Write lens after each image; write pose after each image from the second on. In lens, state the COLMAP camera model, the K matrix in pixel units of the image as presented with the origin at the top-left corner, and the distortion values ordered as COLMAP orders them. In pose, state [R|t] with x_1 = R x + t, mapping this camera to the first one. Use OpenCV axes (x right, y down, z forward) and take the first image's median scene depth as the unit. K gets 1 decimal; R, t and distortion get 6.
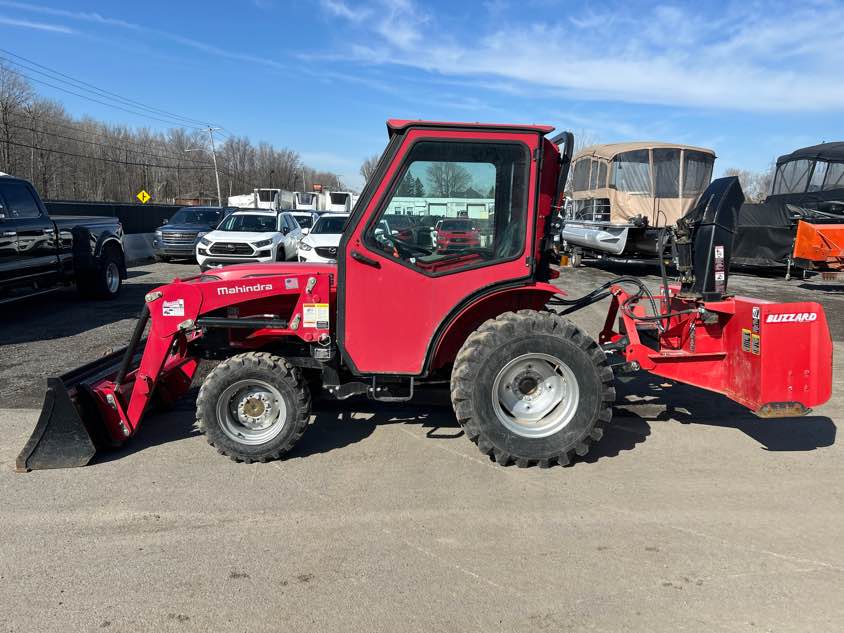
lens RADIAL K [[635.8, 0, 421.5], [0, 635.8, 315.1], [0, 0, 1]] dist [0.005861, 0.003702]
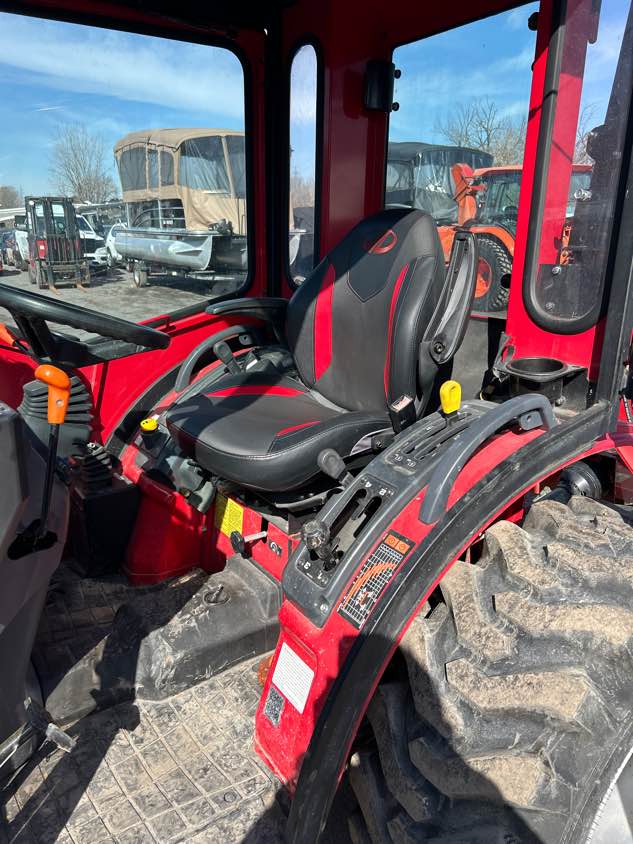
lens RADIAL K [[635.8, 0, 314.9], [0, 635.8, 426.6], [0, 0, 1]] dist [0.005861, 0.003702]
pose [[0.840092, -0.174215, 0.513706, -0.025602], [0.093269, 0.979310, 0.179588, -0.029765], [-0.534365, -0.102957, 0.838960, 0.201457]]
